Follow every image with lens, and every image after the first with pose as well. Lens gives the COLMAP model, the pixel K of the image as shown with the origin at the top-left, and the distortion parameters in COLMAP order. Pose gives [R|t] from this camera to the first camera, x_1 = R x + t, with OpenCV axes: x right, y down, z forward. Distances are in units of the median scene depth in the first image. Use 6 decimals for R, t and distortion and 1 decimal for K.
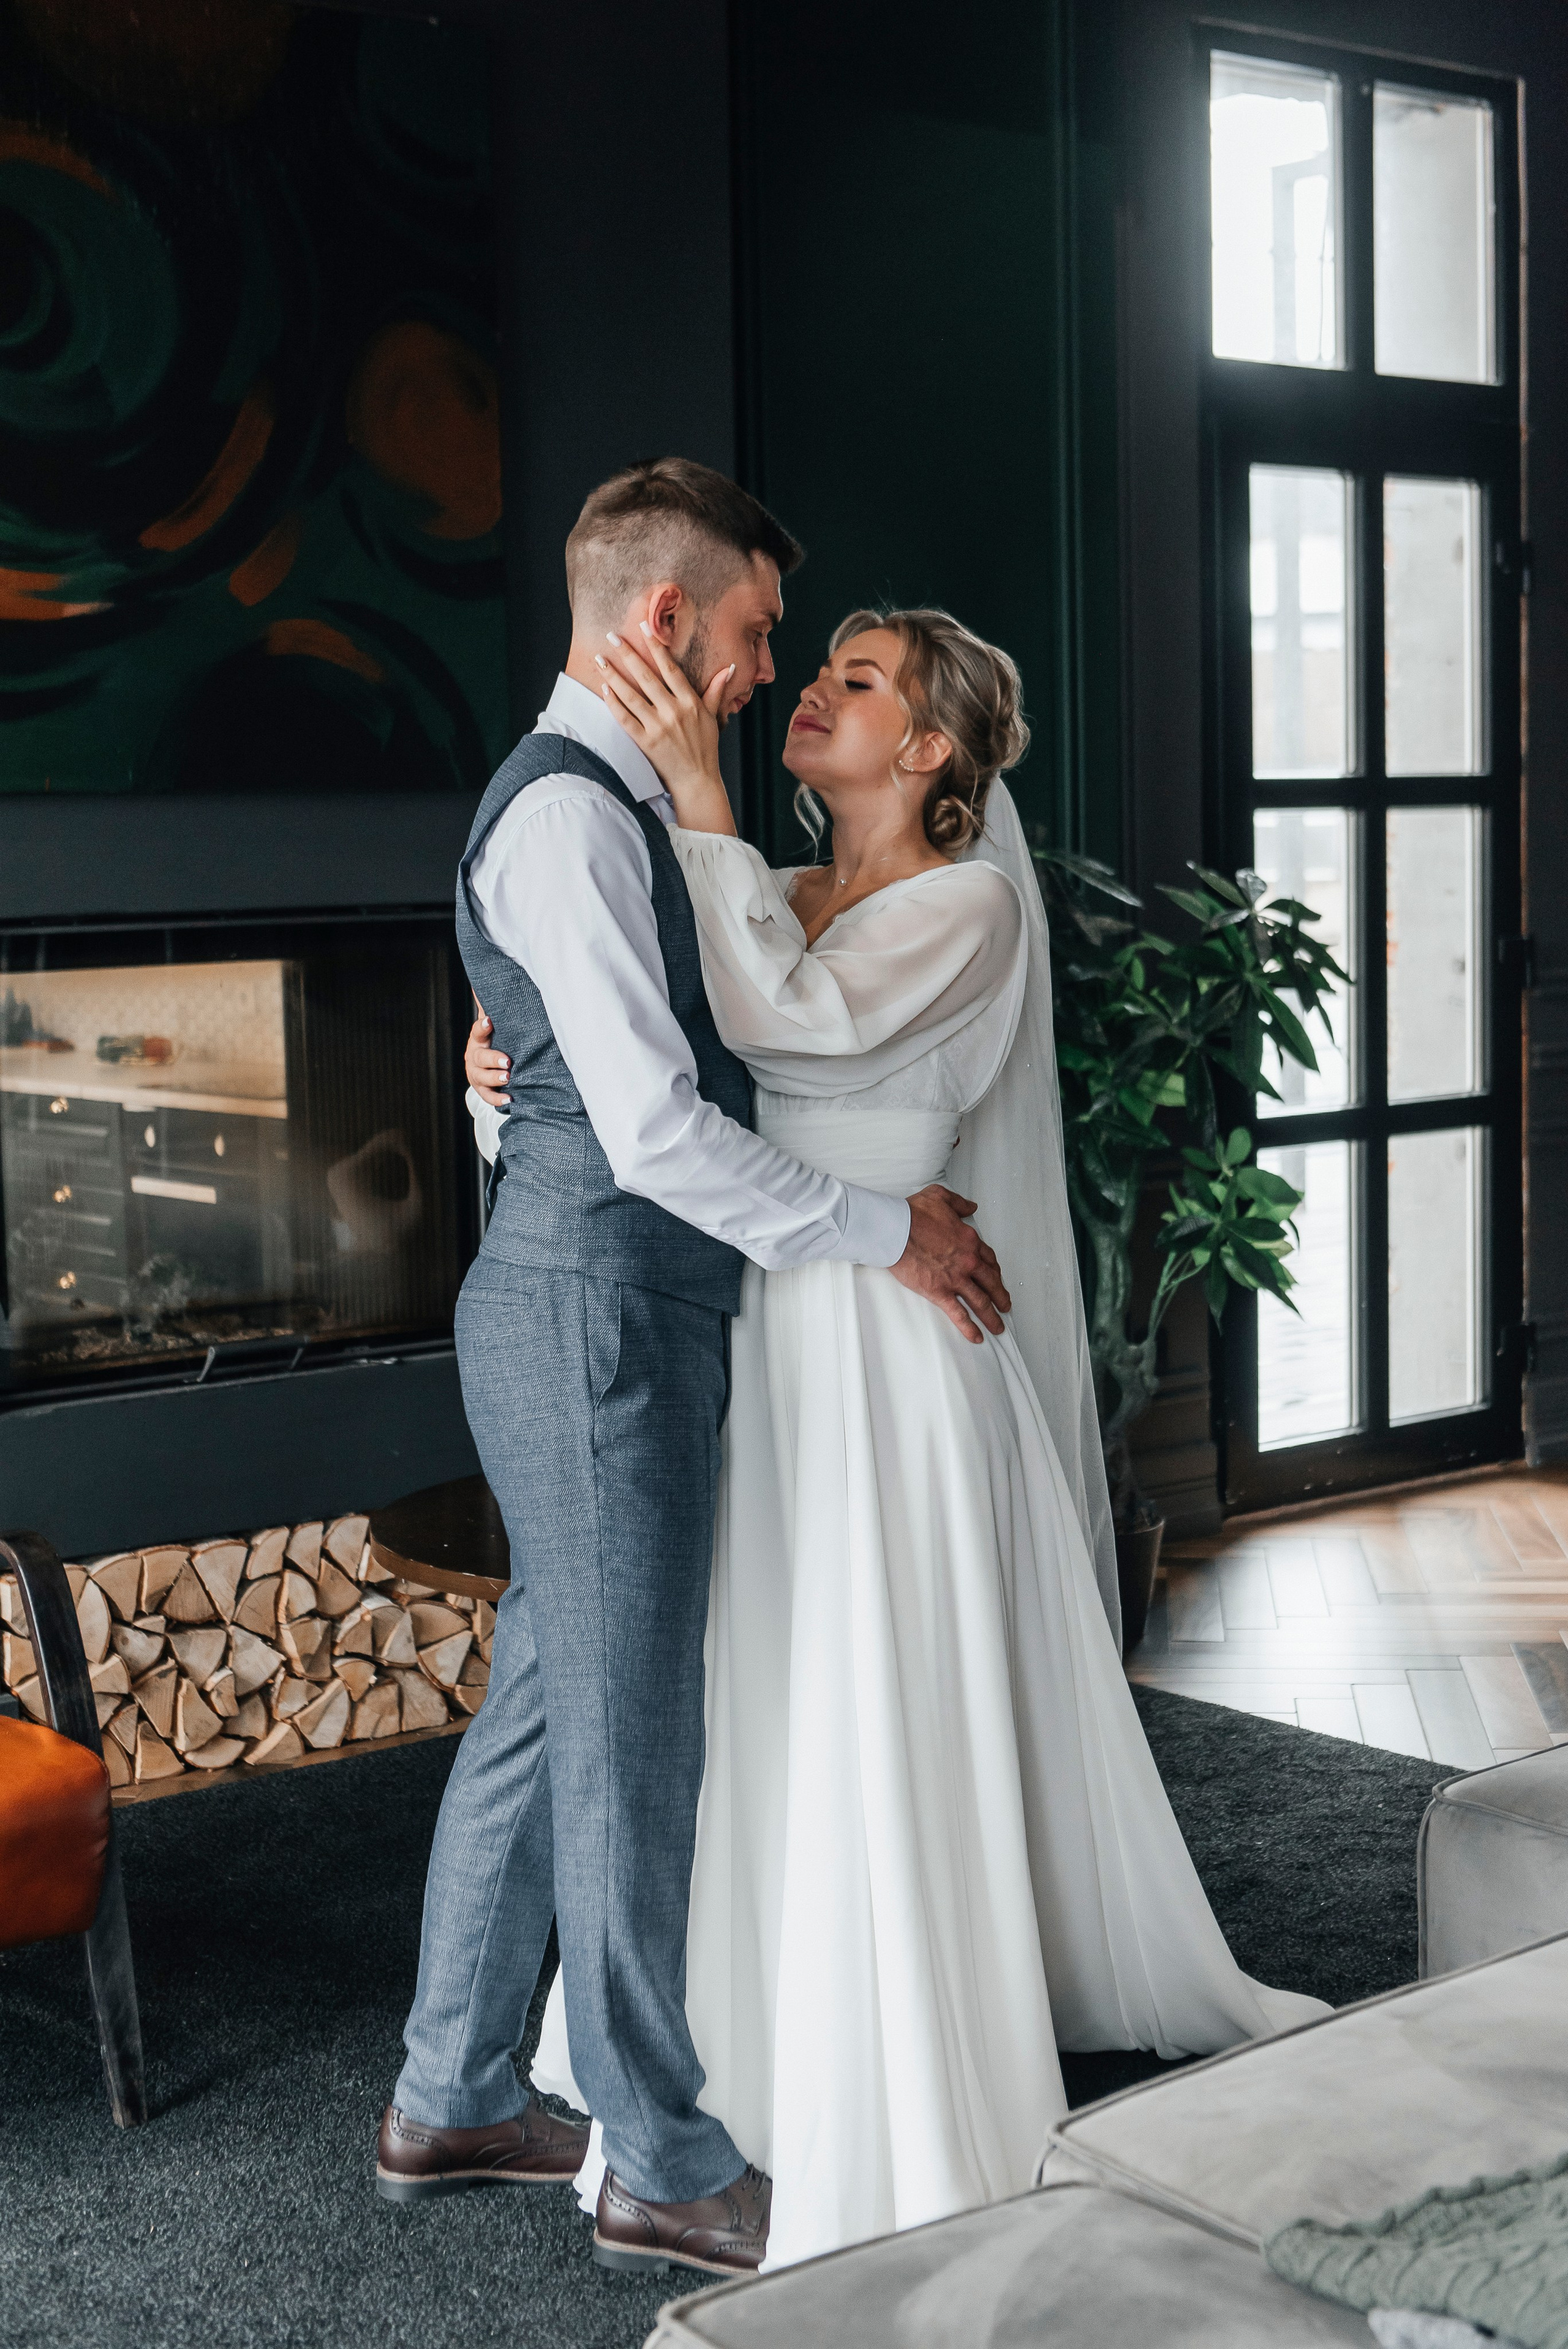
lens RADIAL K [[3258.5, 0, 785.0], [0, 3258.5, 1168.3], [0, 0, 1]] dist [-0.039866, 0.000000]
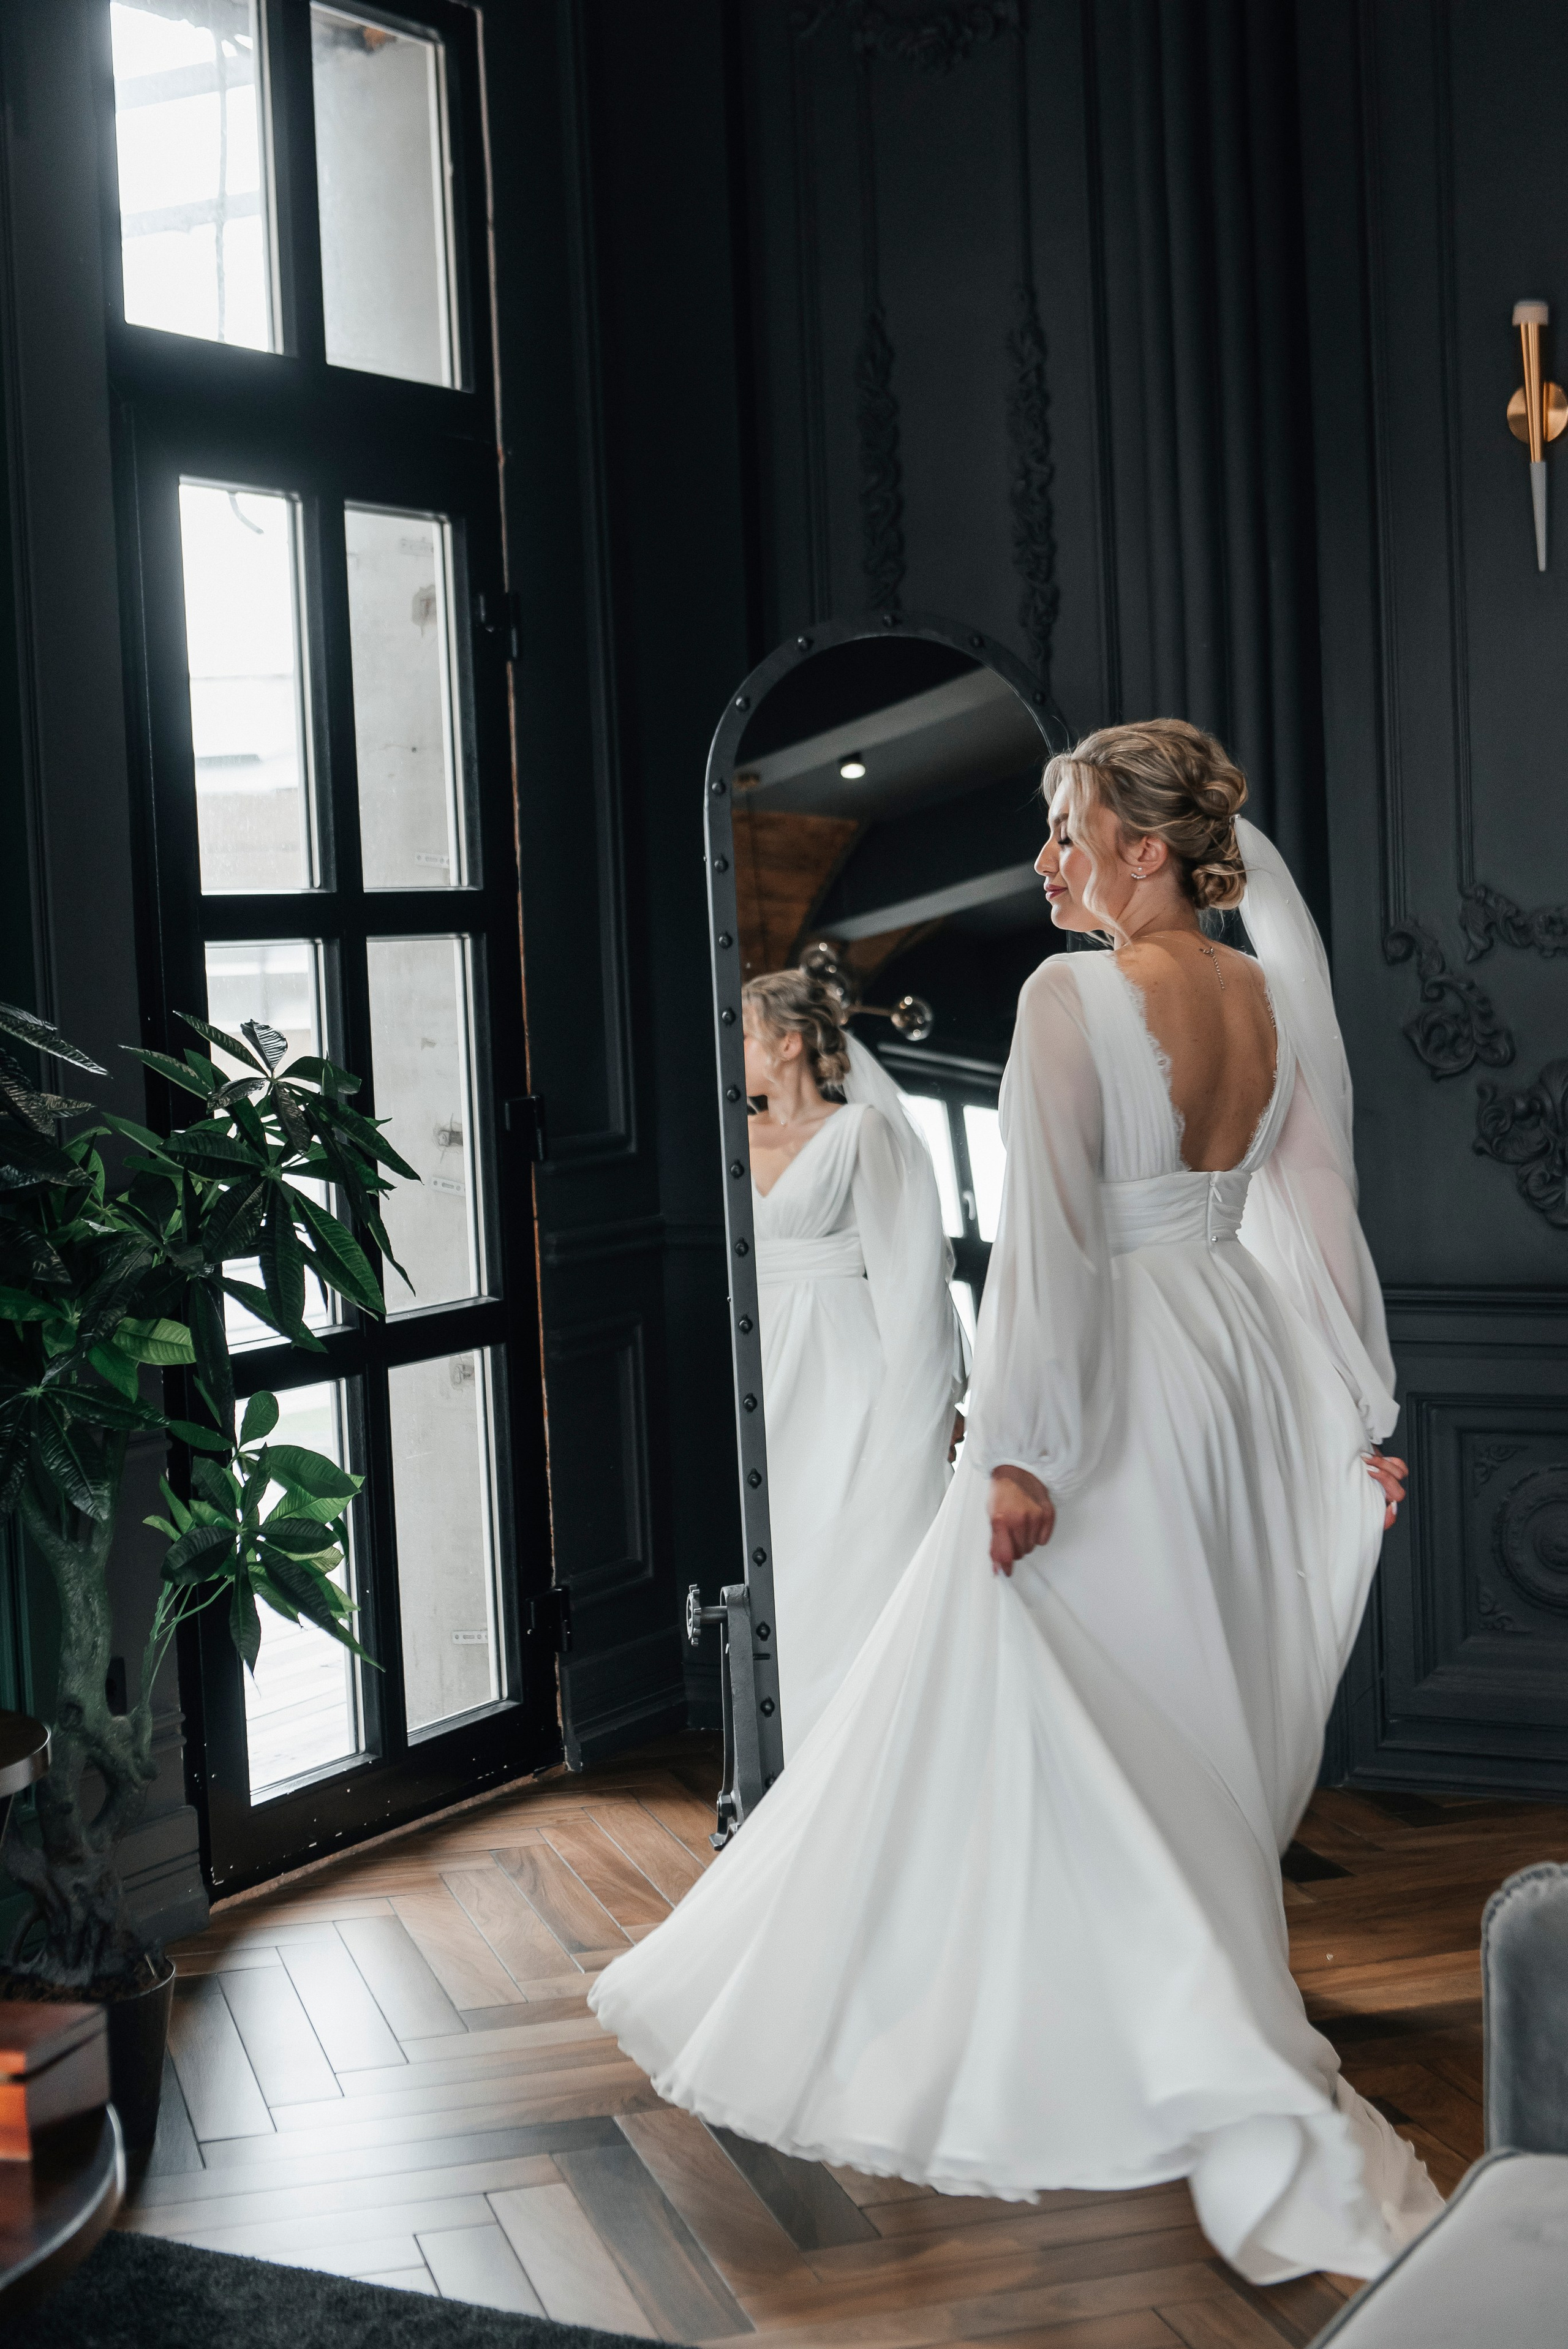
lens RADIAL K [[3258.5, 0, 761.7], [0, 3258.5, 1176.8], [0, 0, 1]] dist [-0.039866, 0.000000]
pose [[0.927187, -0.042414, 0.372190, -0.017246], [0.058916, 0.997715, -0.033072, -0.028935], [-0.369937, 0.052592, 0.927567, 0.320775]]
